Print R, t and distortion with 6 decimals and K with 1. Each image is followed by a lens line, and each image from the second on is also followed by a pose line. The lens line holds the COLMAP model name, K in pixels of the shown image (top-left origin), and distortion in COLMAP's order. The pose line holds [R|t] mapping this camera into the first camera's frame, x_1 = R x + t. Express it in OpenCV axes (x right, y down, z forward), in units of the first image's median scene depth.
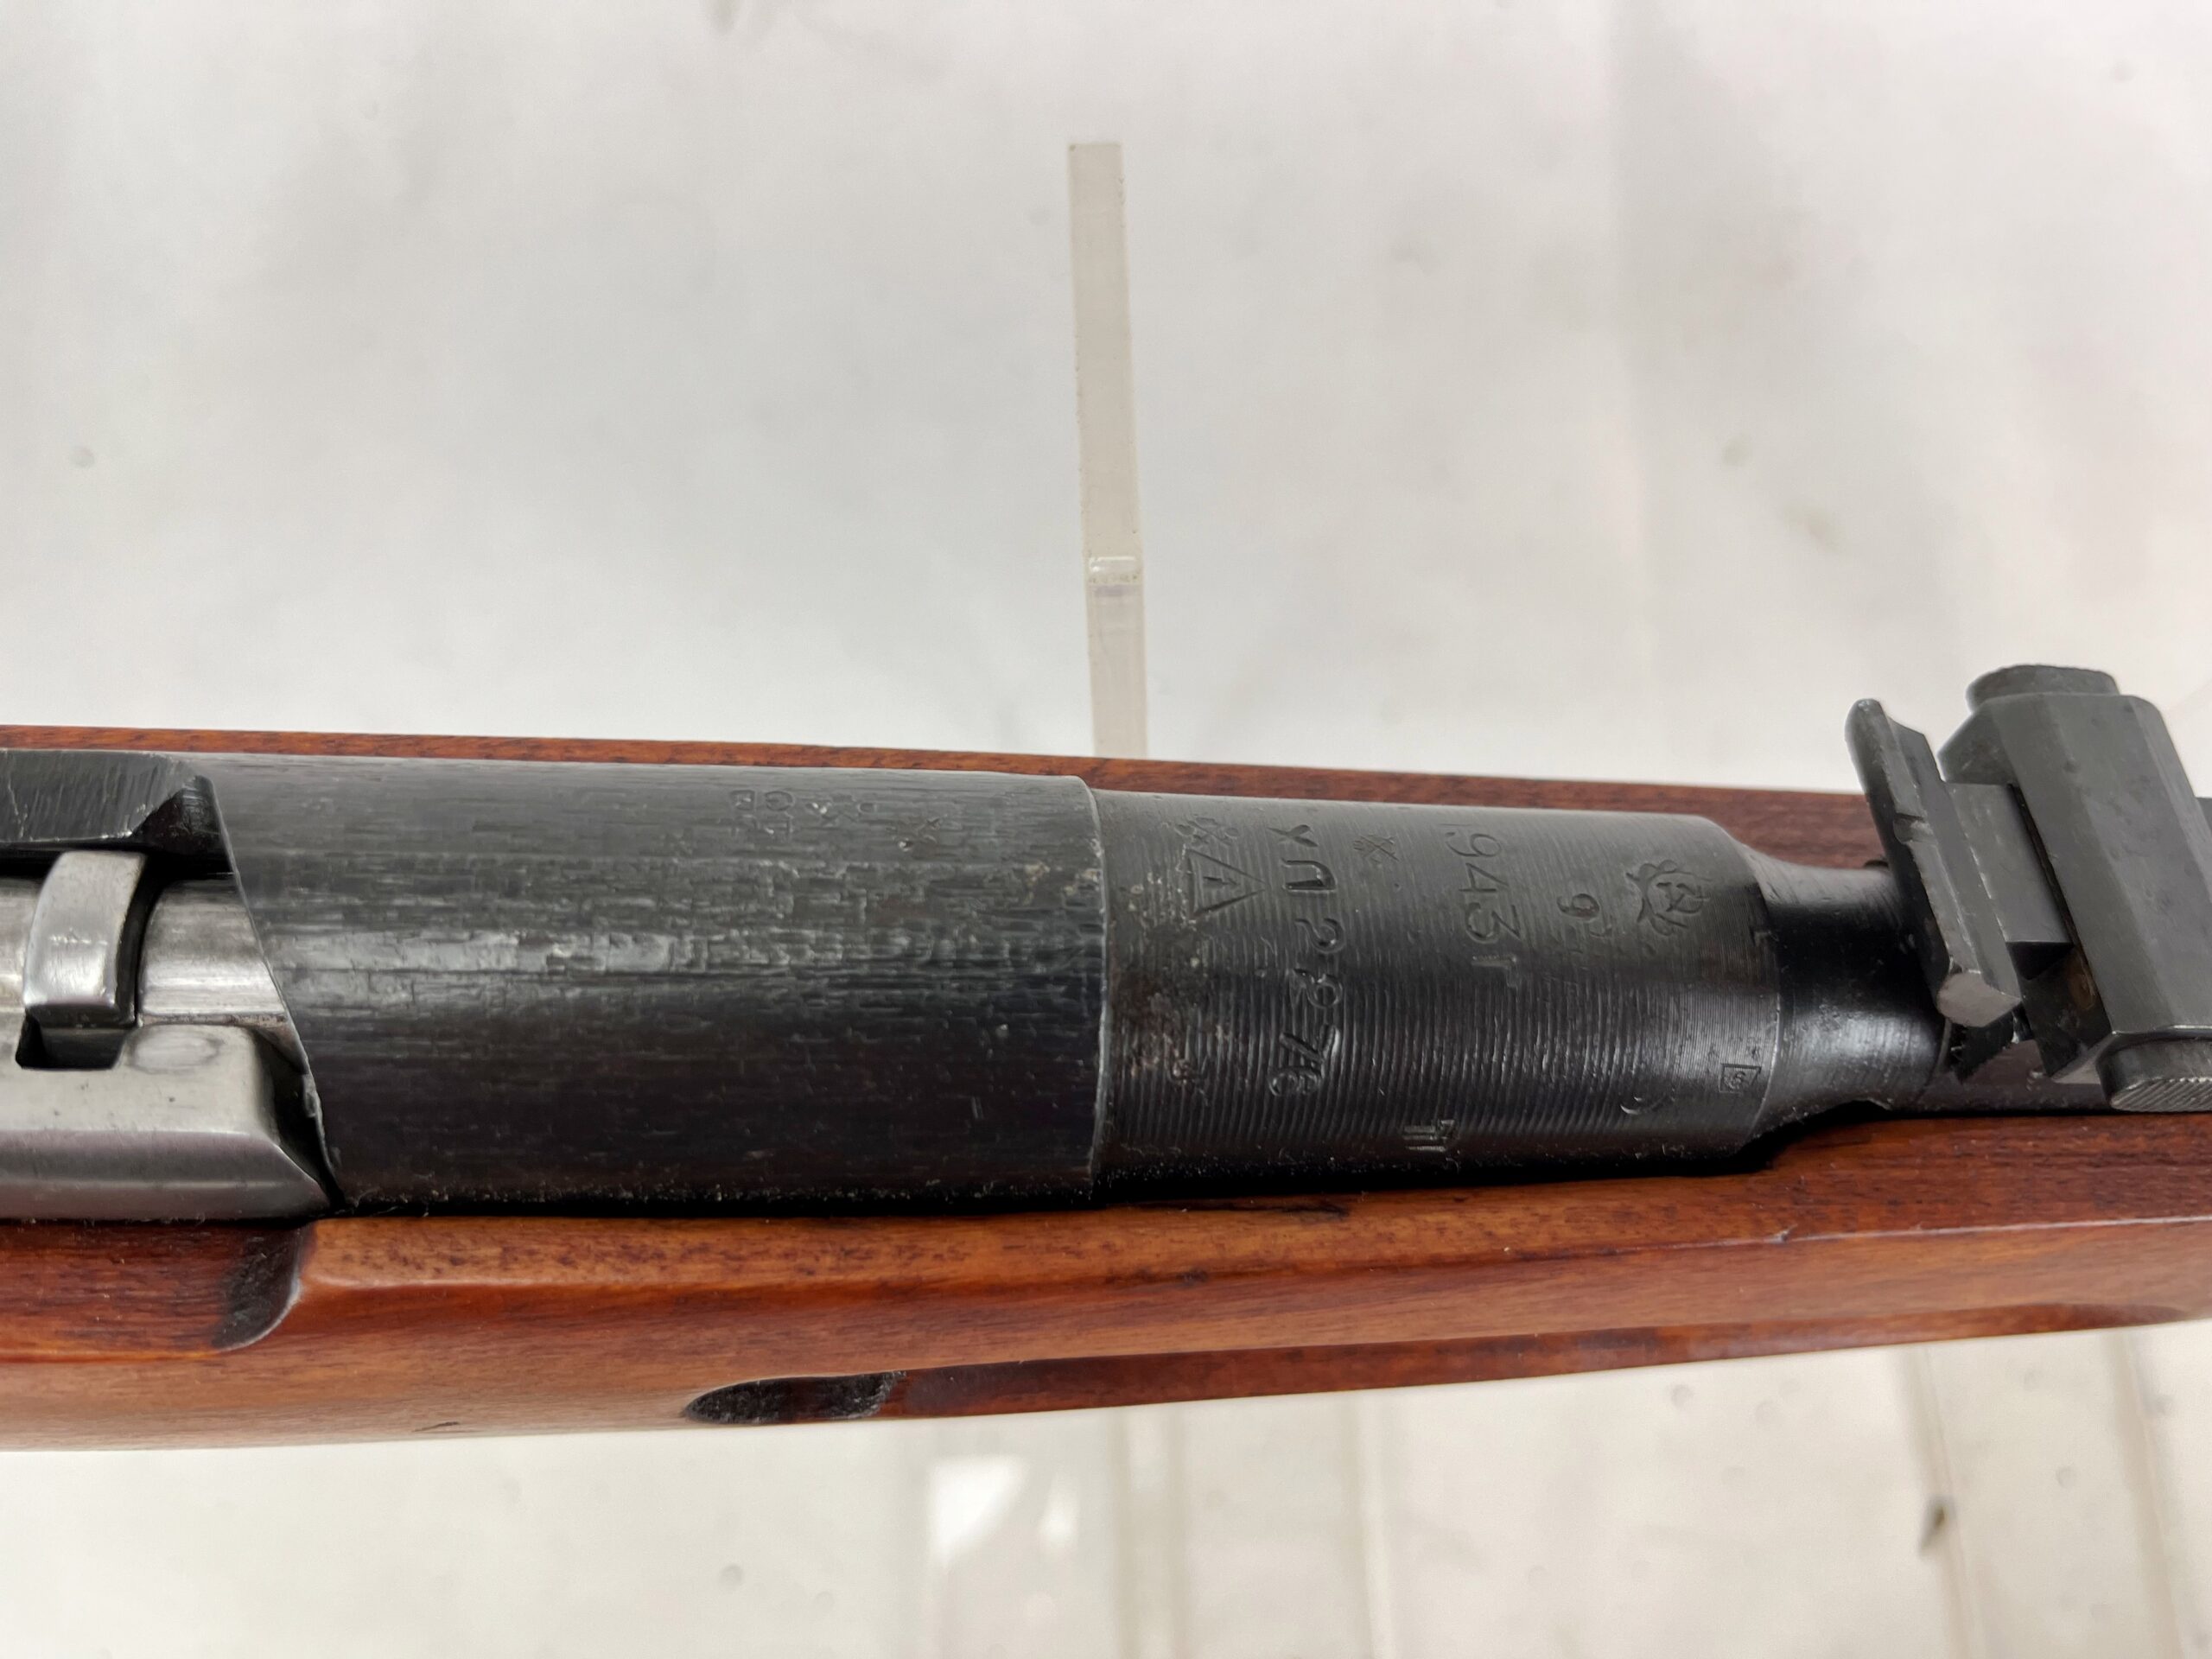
lens RADIAL K [[1657.6, 0, 1105.7], [0, 1657.6, 830.3], [0, 0, 1]] dist [0.033132, -0.054228]
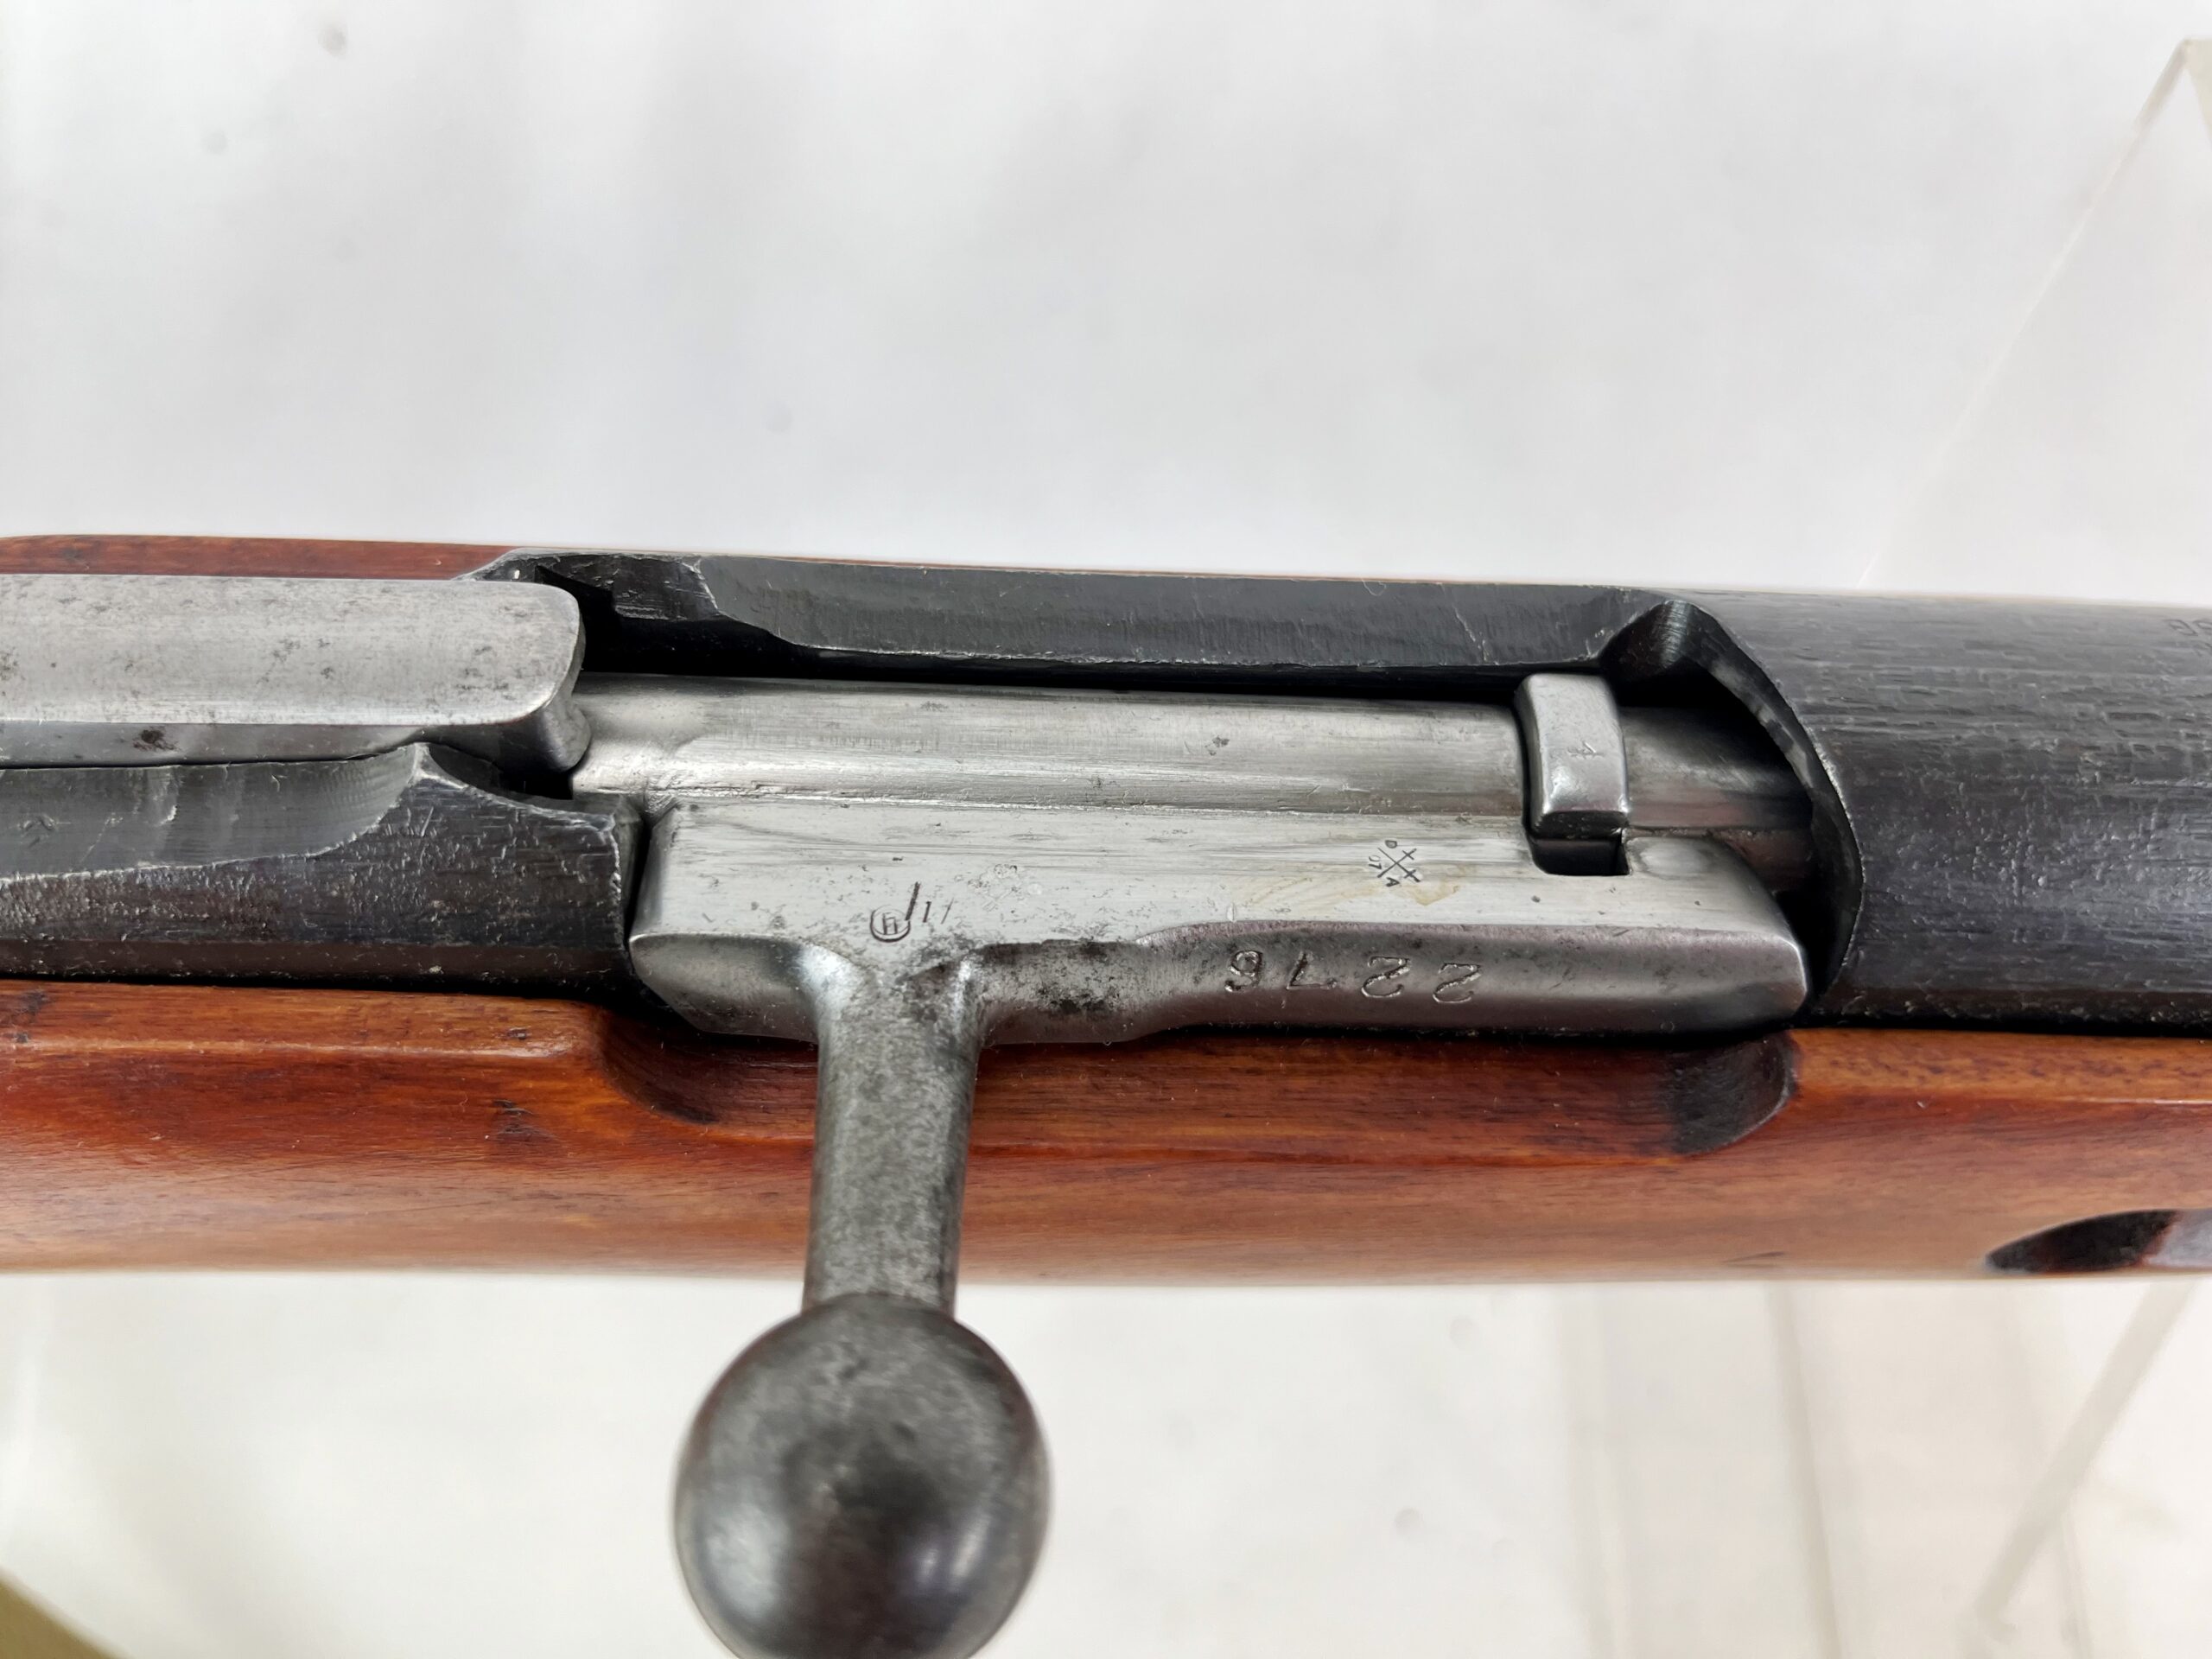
lens RADIAL K [[1657.6, 0, 1105.2], [0, 1657.6, 828.4], [0, 0, 1]] dist [0.033132, -0.054228]
pose [[0.998862, 0.004948, -0.047430, -0.845338], [-0.006288, 0.999584, -0.028142, 0.141047], [0.047271, 0.028408, 0.998478, -0.051540]]
